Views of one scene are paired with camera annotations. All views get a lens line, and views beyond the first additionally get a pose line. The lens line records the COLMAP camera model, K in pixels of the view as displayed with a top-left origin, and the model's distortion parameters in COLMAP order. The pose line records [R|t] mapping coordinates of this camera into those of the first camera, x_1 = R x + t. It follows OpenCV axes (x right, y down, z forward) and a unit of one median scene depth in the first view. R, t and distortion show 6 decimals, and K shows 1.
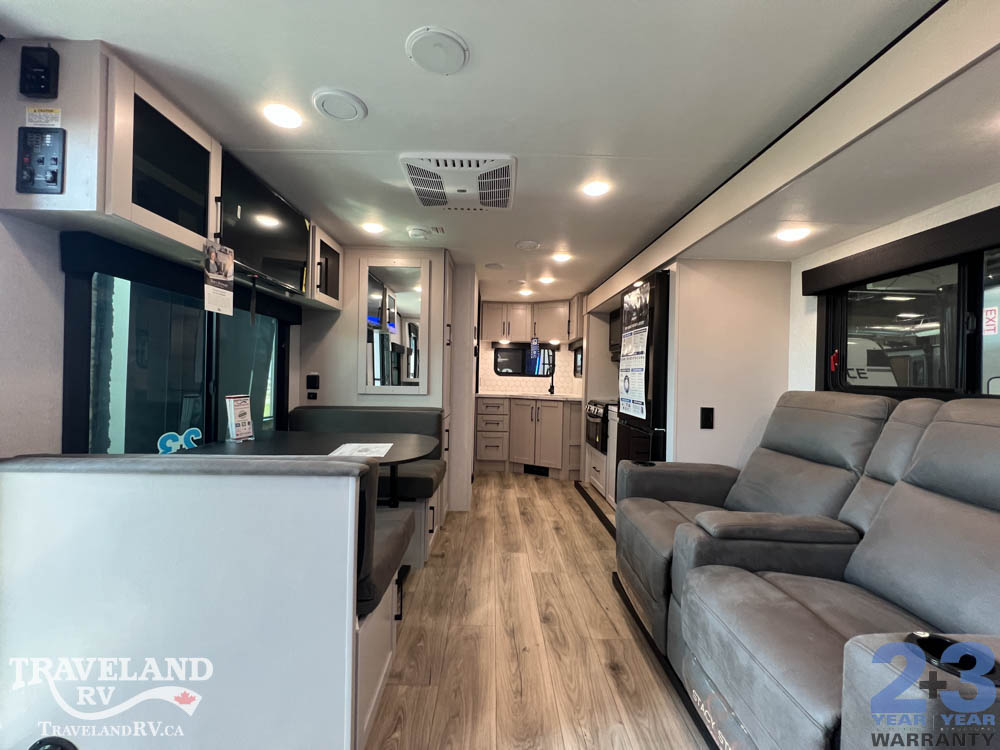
lens RADIAL K [[405.3, 0, 498.5], [0, 405.3, 373.7], [0, 0, 1]] dist [-0.004314, 0.000856]
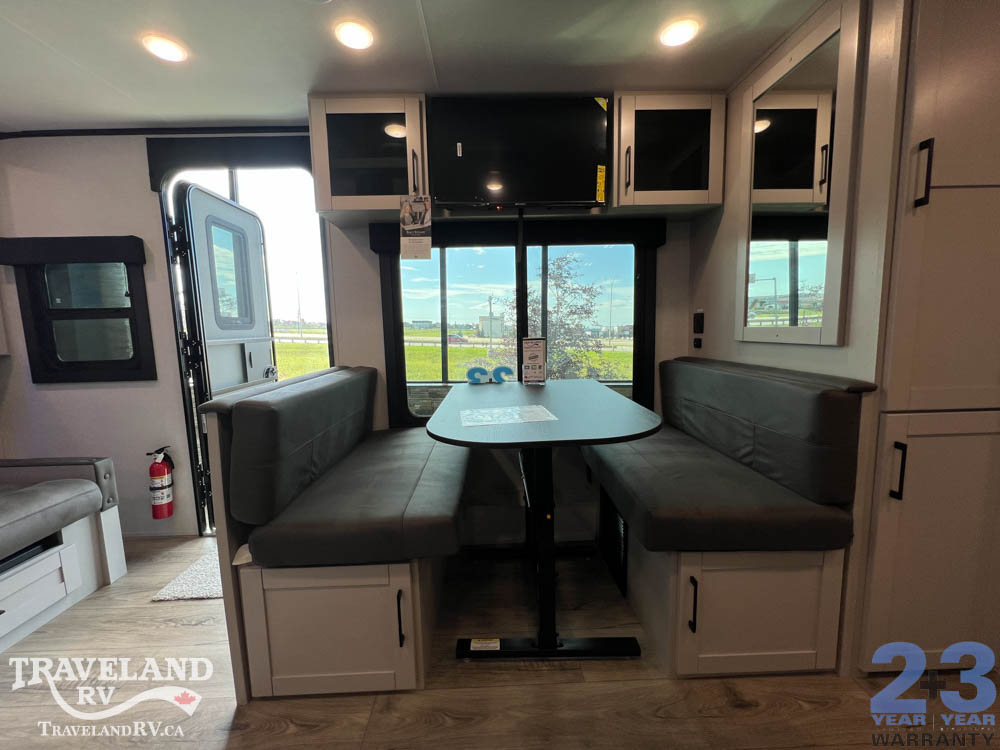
lens RADIAL K [[405.3, 0, 499.0], [0, 405.3, 373.7], [0, 0, 1]] dist [-0.004314, 0.000856]
pose [[0.001329, 0.096233, -0.995358, 0.376555], [0.023956, 0.995070, 0.096237, 0.050419], [0.999712, -0.023973, -0.000983, 1.030905]]
